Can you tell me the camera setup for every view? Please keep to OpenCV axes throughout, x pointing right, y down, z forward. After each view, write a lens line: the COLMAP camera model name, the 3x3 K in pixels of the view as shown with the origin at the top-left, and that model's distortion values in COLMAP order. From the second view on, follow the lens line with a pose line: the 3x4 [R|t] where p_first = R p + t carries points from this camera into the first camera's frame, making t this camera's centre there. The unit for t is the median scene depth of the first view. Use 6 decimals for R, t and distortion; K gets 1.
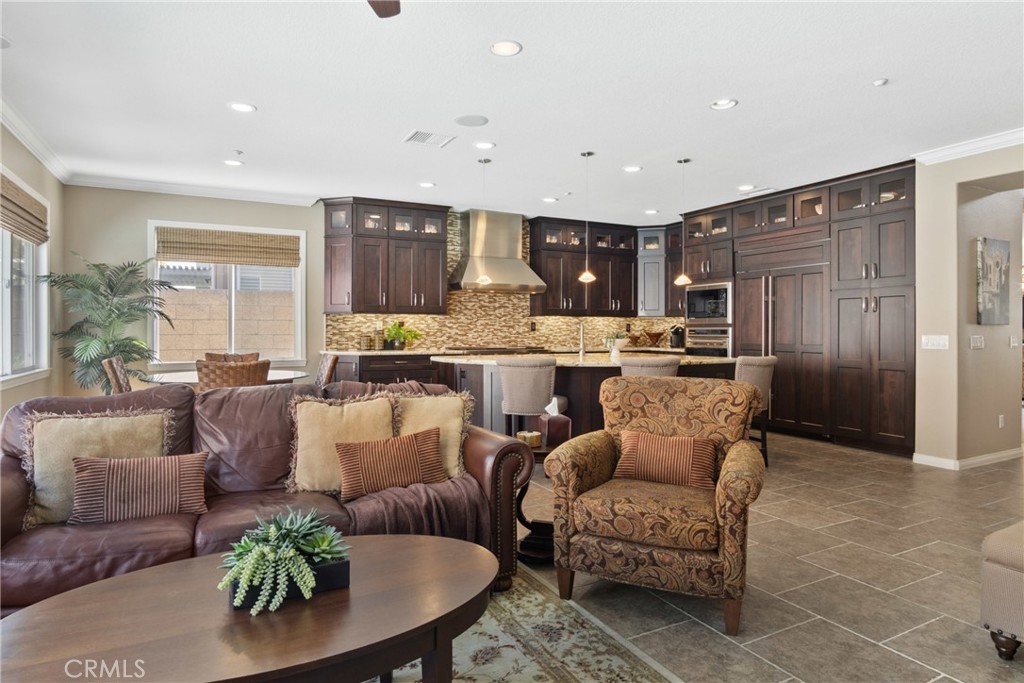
lens RADIAL K [[596.4, 0, 514.5], [0, 596.4, 332.0], [0, 0, 1]] dist [-0.027852, 0.005455]
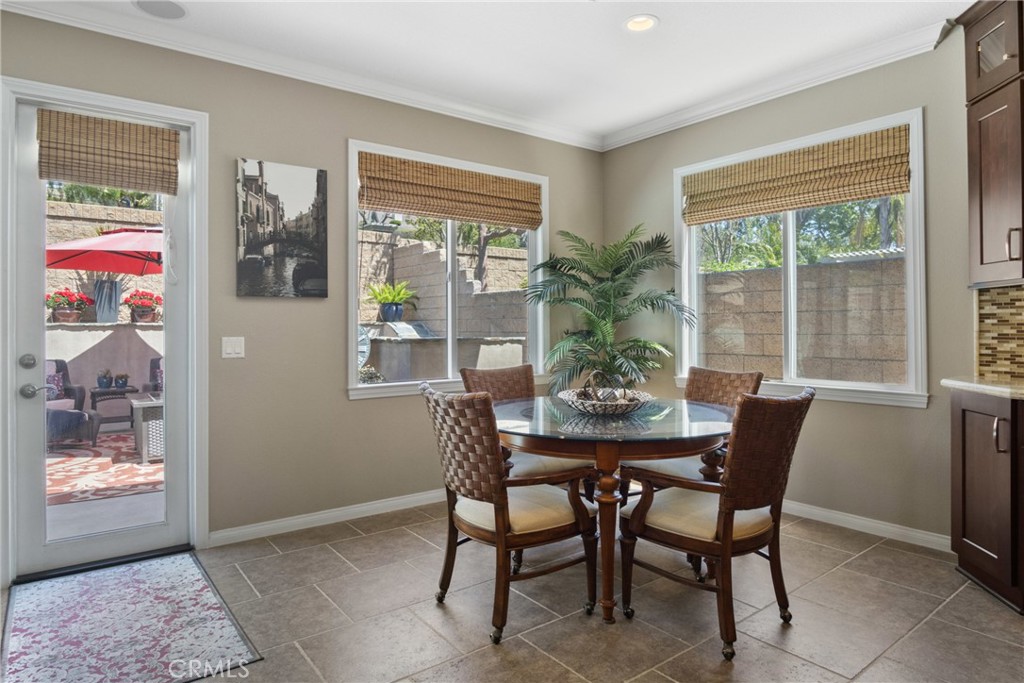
lens RADIAL K [[596.4, 0, 518.2], [0, 596.4, 328.5], [0, 0, 1]] dist [-0.027852, 0.005455]
pose [[0.175579, 0.001103, -0.984465, 0.029050], [0.004131, 0.999990, 0.001857, -0.004242], [0.984457, -0.004393, 0.175573, 0.556901]]
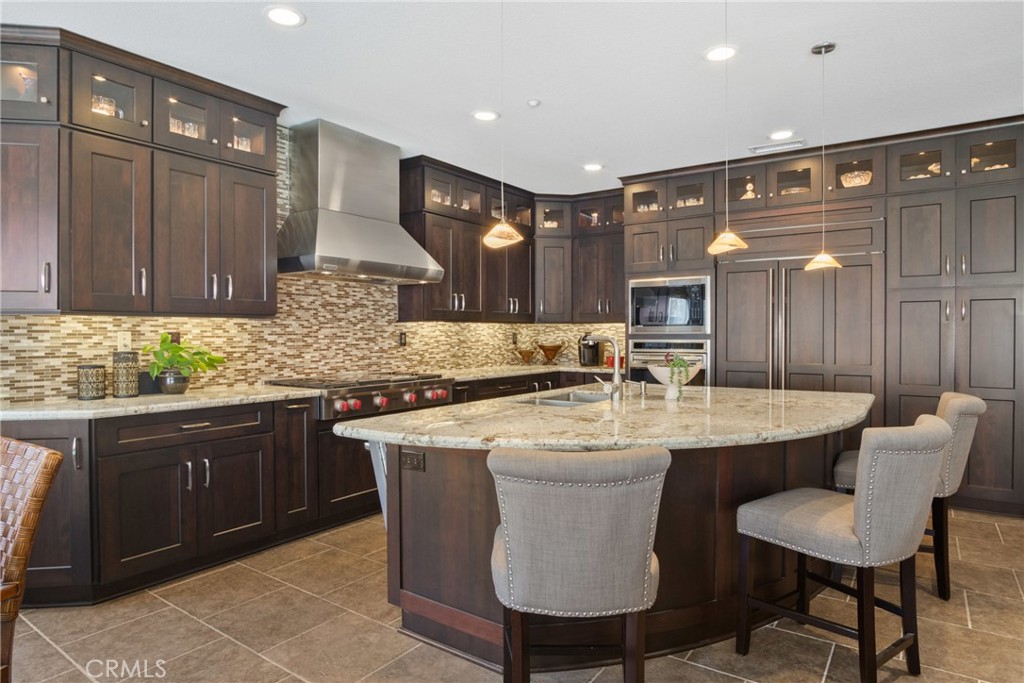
lens RADIAL K [[596.4, 0, 508.1], [0, 596.4, 338.8], [0, 0, 1]] dist [-0.027852, 0.005455]
pose [[0.889829, -0.007687, 0.456228, -0.162960], [0.004811, 0.999961, 0.007464, -0.014061], [-0.456268, -0.004447, 0.889831, 0.444049]]
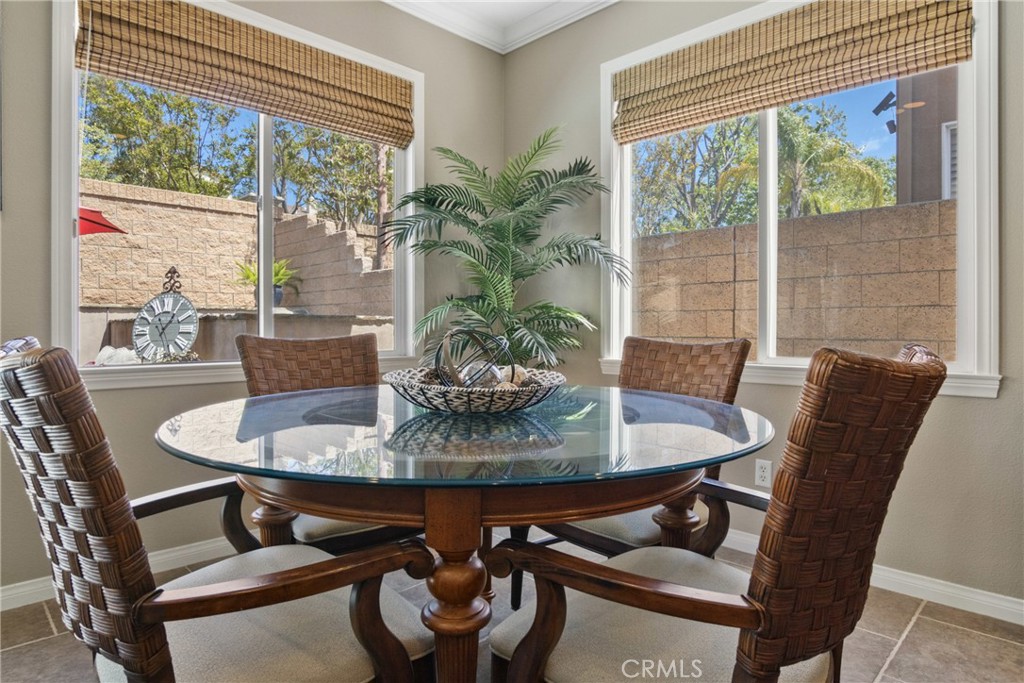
lens RADIAL K [[596.4, 0, 513.9], [0, 596.4, 336.6], [0, 0, 1]] dist [-0.027852, 0.005455]
pose [[0.299133, 0.015779, -0.954081, -0.135653], [-0.002669, 0.999873, 0.015699, 0.021676], [0.954208, -0.002150, 0.299137, 0.627158]]
